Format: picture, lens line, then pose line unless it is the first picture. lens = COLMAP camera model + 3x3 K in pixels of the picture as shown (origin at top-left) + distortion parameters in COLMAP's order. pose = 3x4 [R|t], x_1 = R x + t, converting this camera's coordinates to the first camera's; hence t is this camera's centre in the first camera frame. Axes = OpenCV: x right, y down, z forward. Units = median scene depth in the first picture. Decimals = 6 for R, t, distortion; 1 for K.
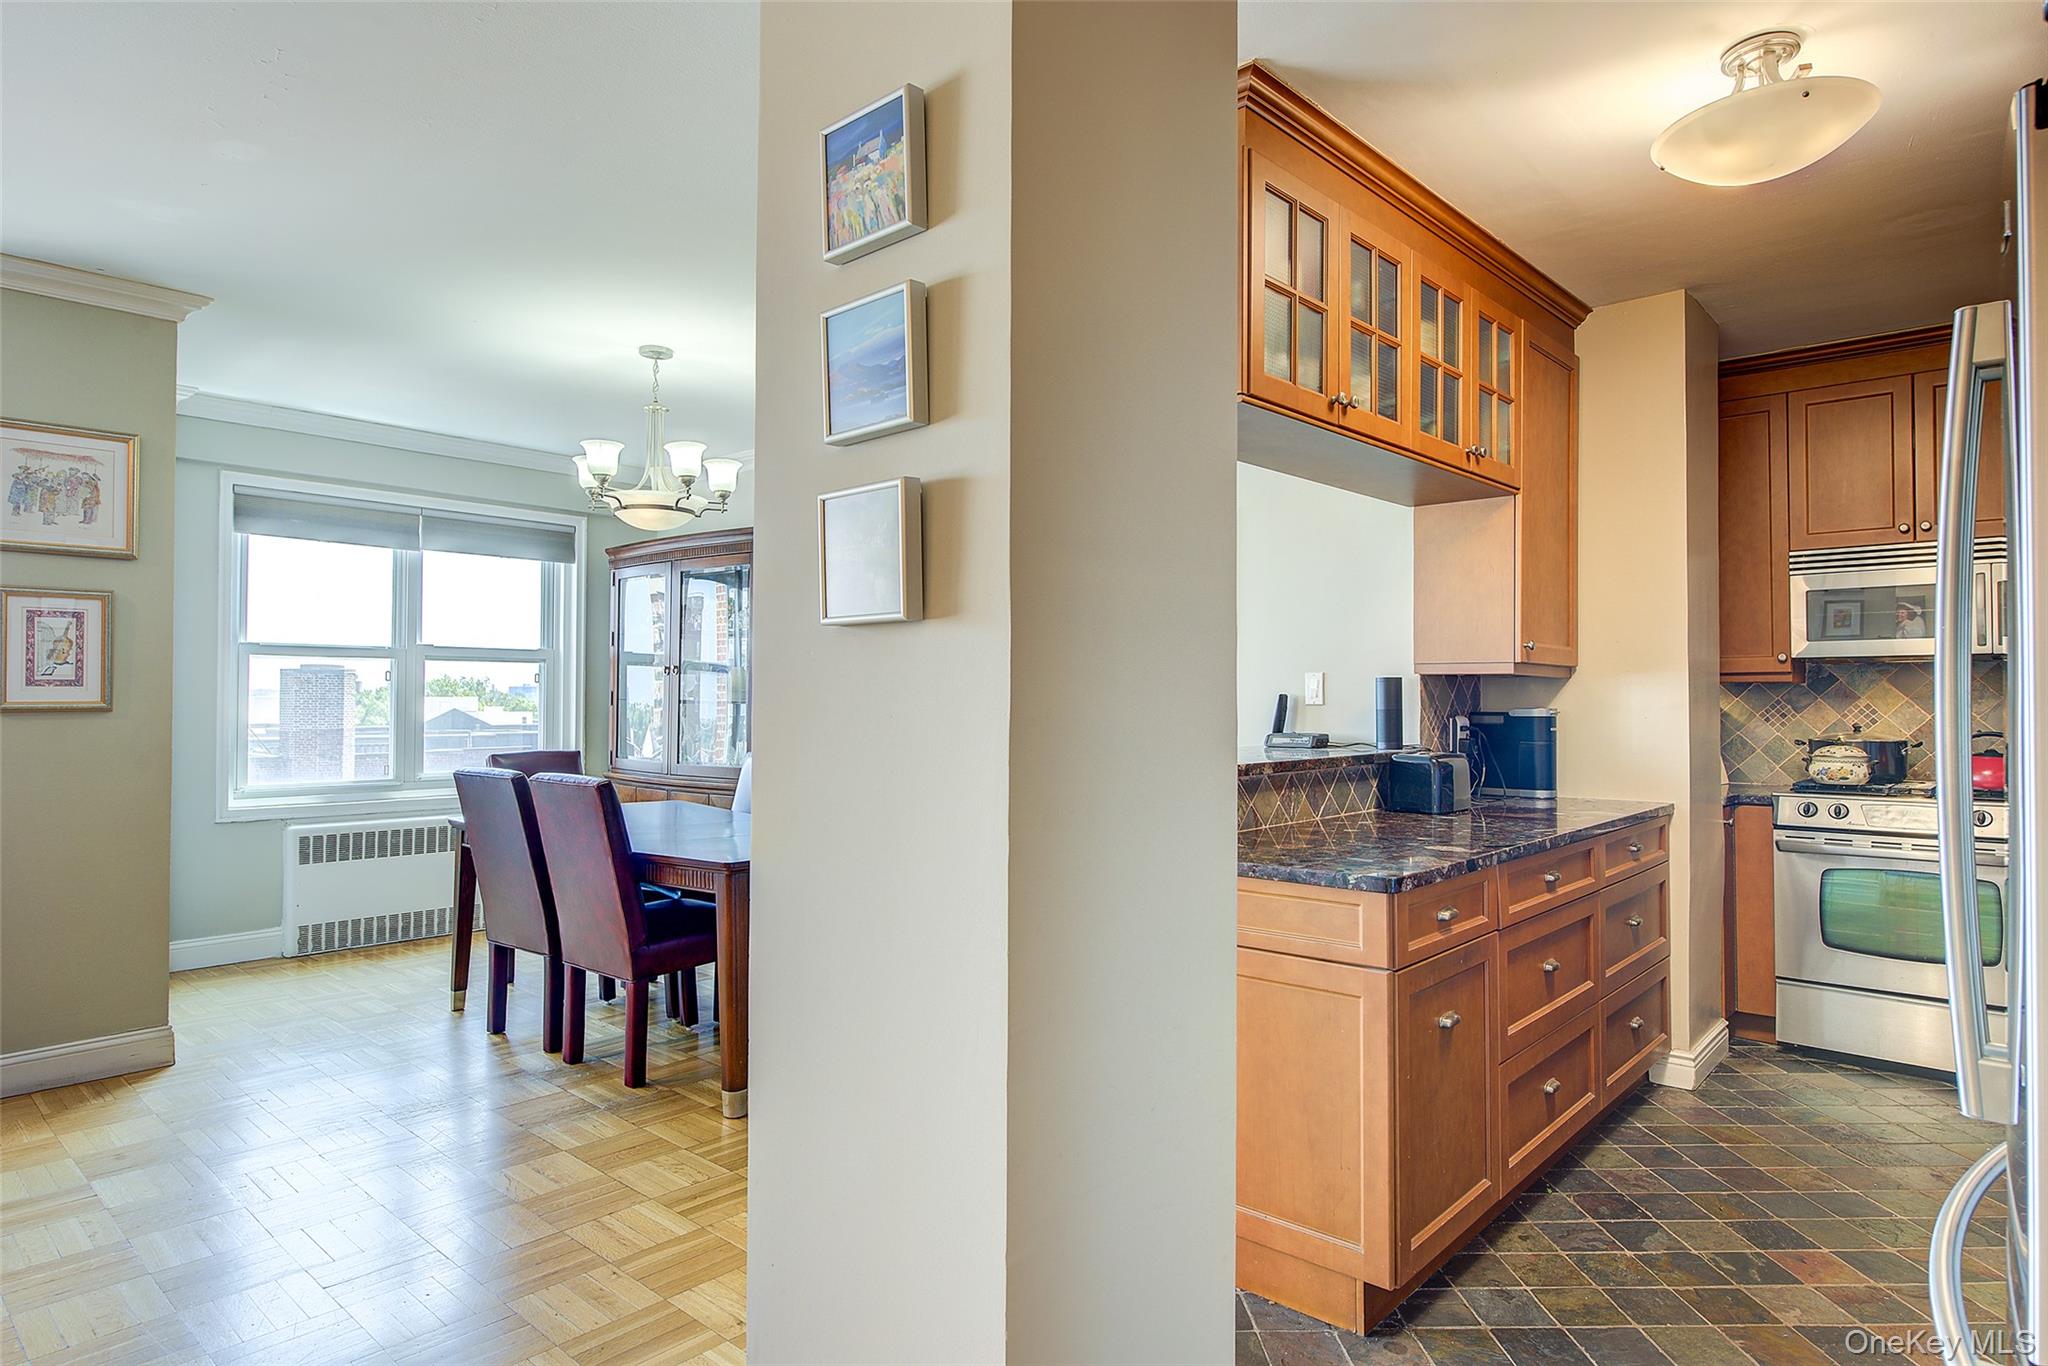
lens RADIAL K [[1165.2, 0, 1036.3], [0, 1165.2, 679.7], [0, 0, 1]] dist [-0.007386, -0.000225]
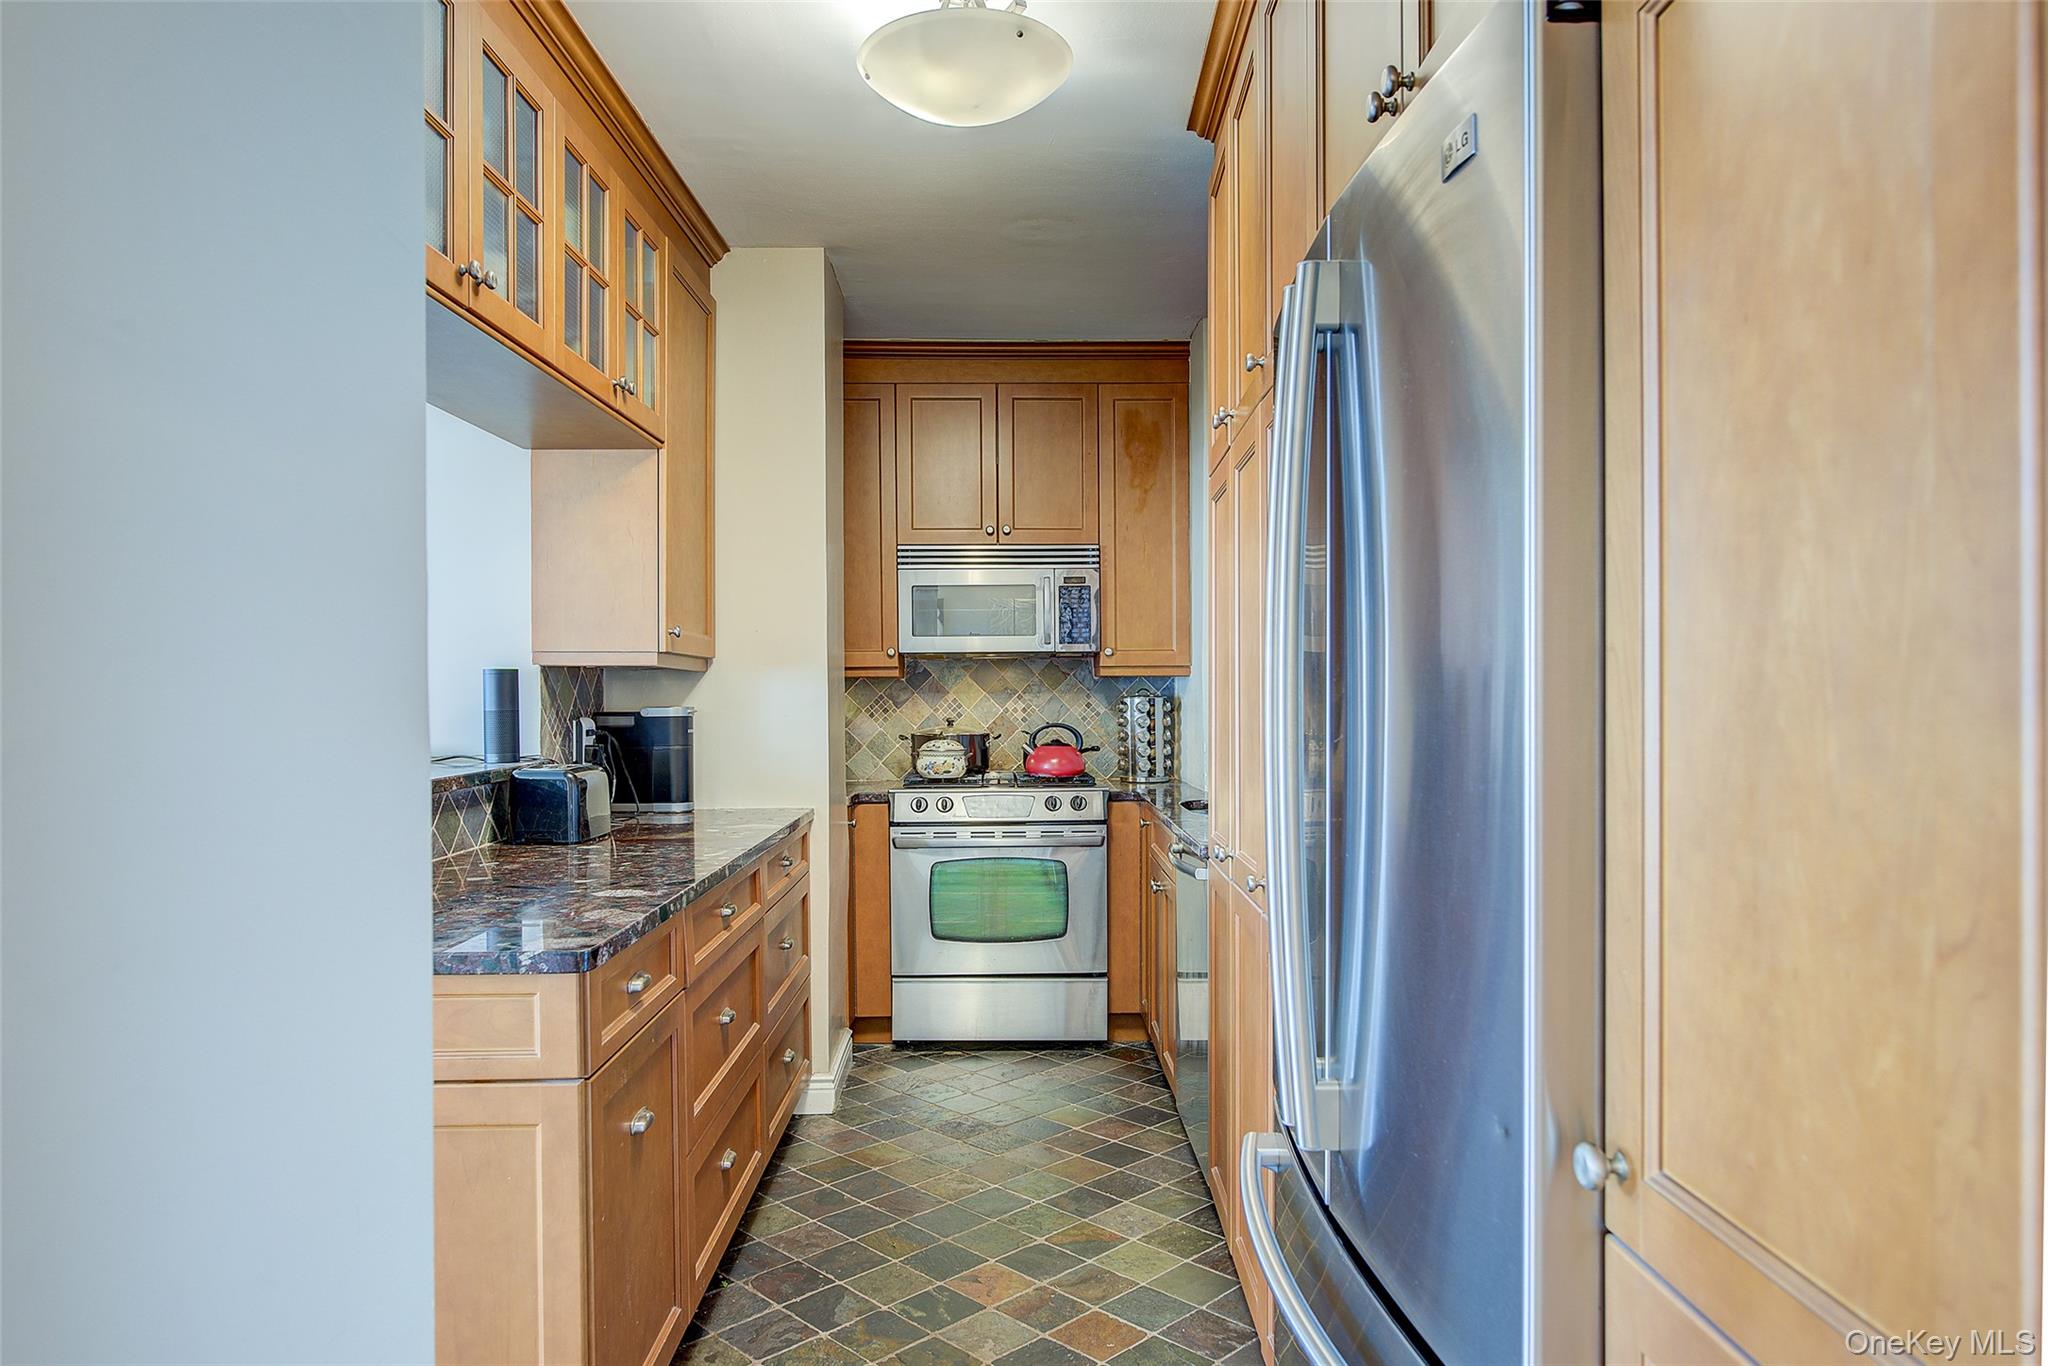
lens RADIAL K [[1267.1, 0, 1017.4], [0, 1267.1, 706.9], [0, 0, 1]] dist [-0.001742, -0.001154]
pose [[0.732926, -0.012311, 0.680197, -0.014814], [-0.005342, 0.999701, 0.023850, 0.001372], [-0.680288, -0.021113, 0.732641, 0.154166]]
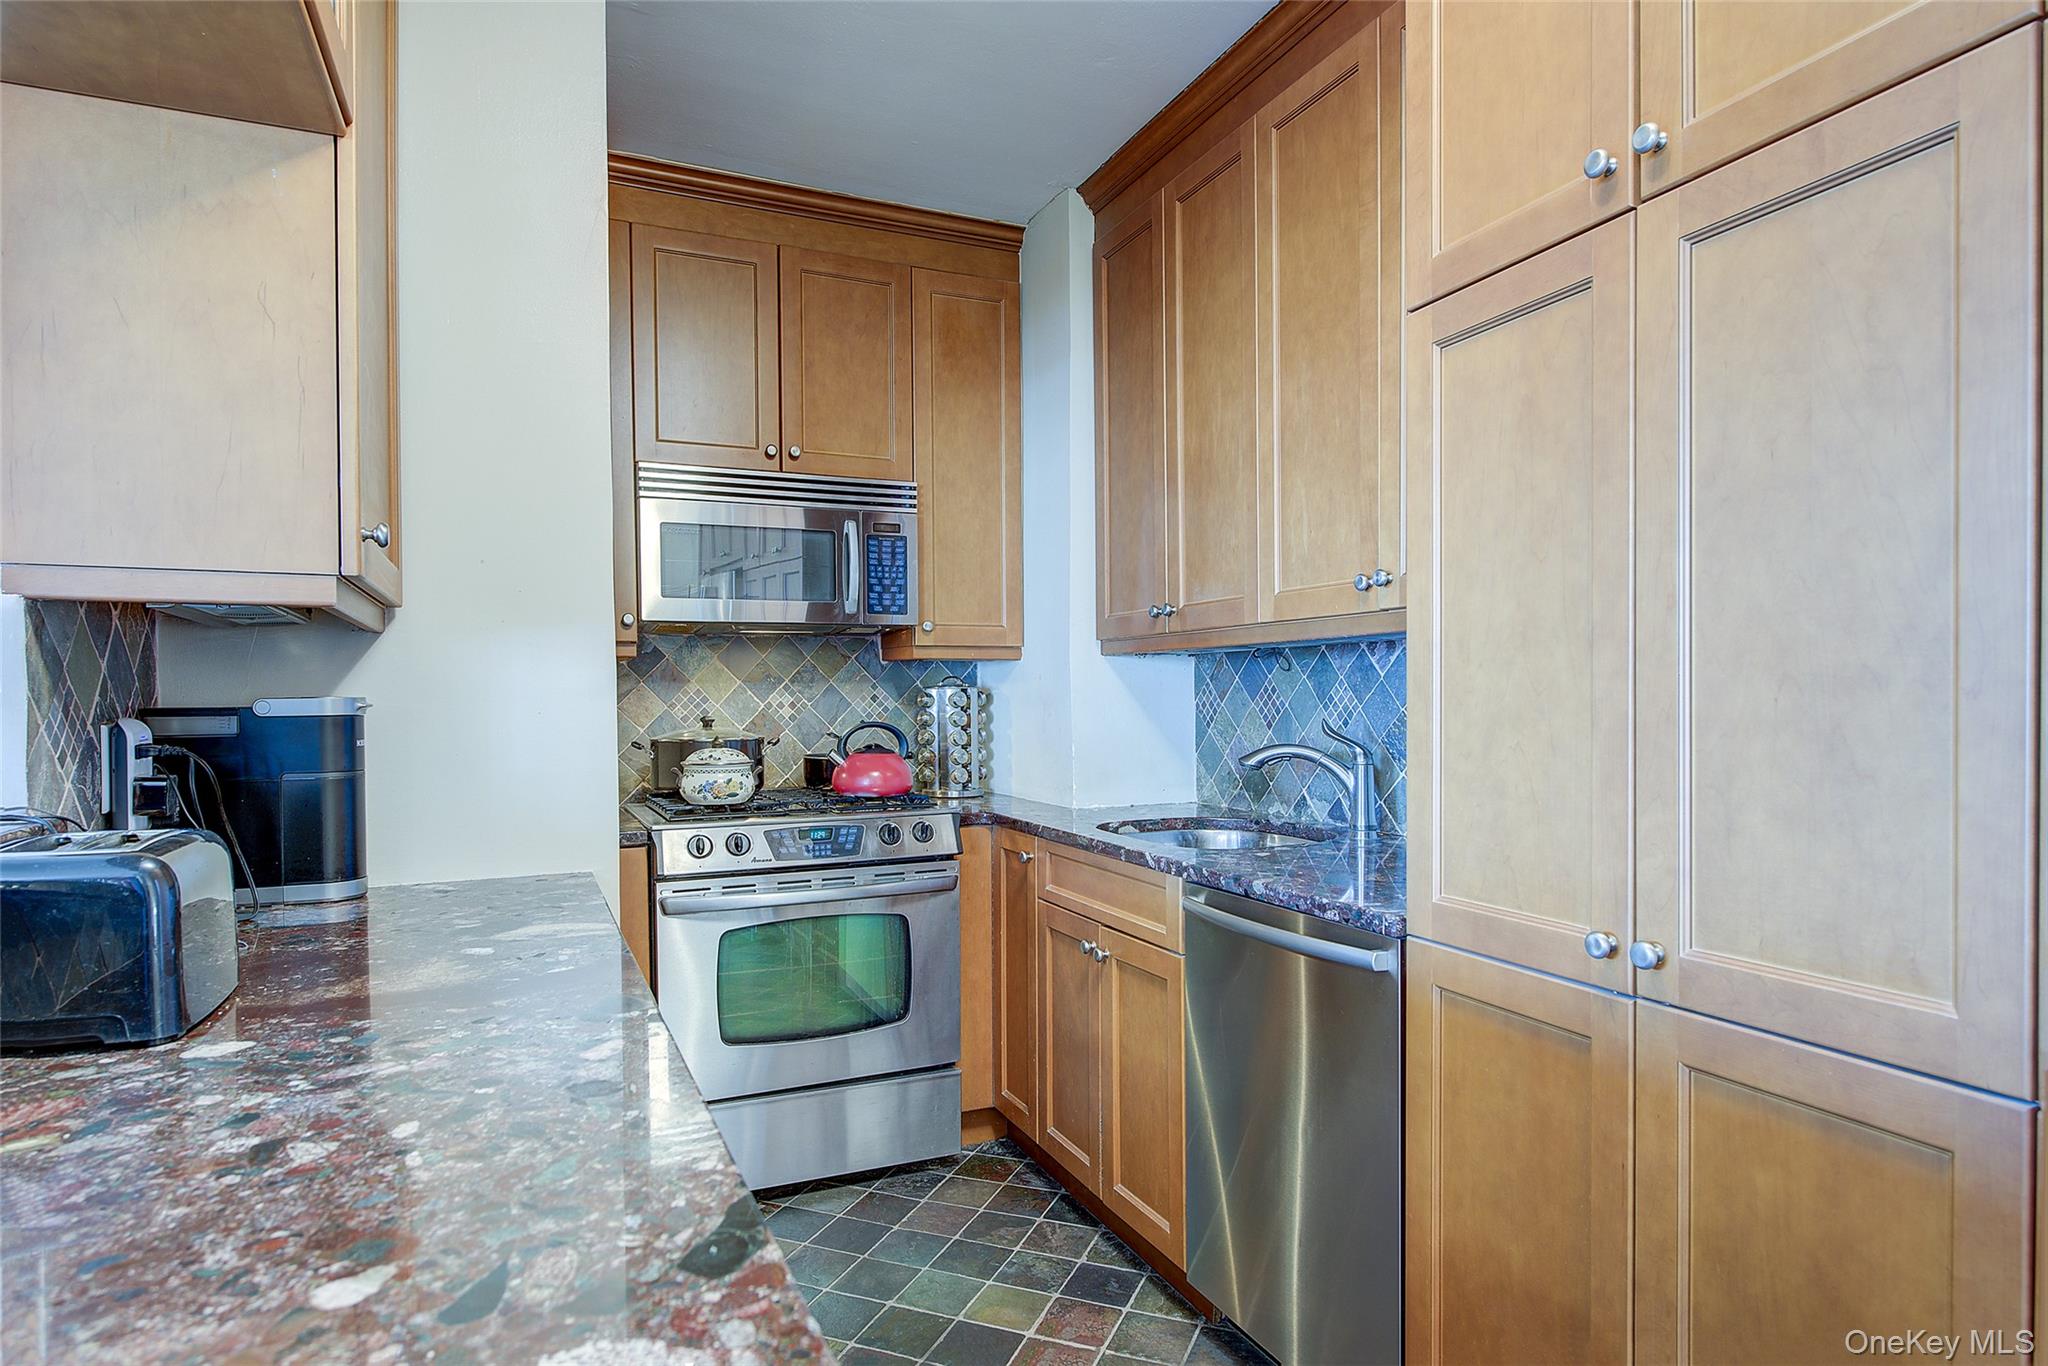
lens RADIAL K [[1165.2, 0, 1016.5], [0, 1165.2, 714.5], [0, 0, 1]] dist [-0.007386, -0.000225]
pose [[0.410871, -0.022059, 0.911427, 0.141006], [-0.005524, 0.999629, 0.026684, 0.018540], [-0.911677, -0.015998, 0.410597, 0.593982]]
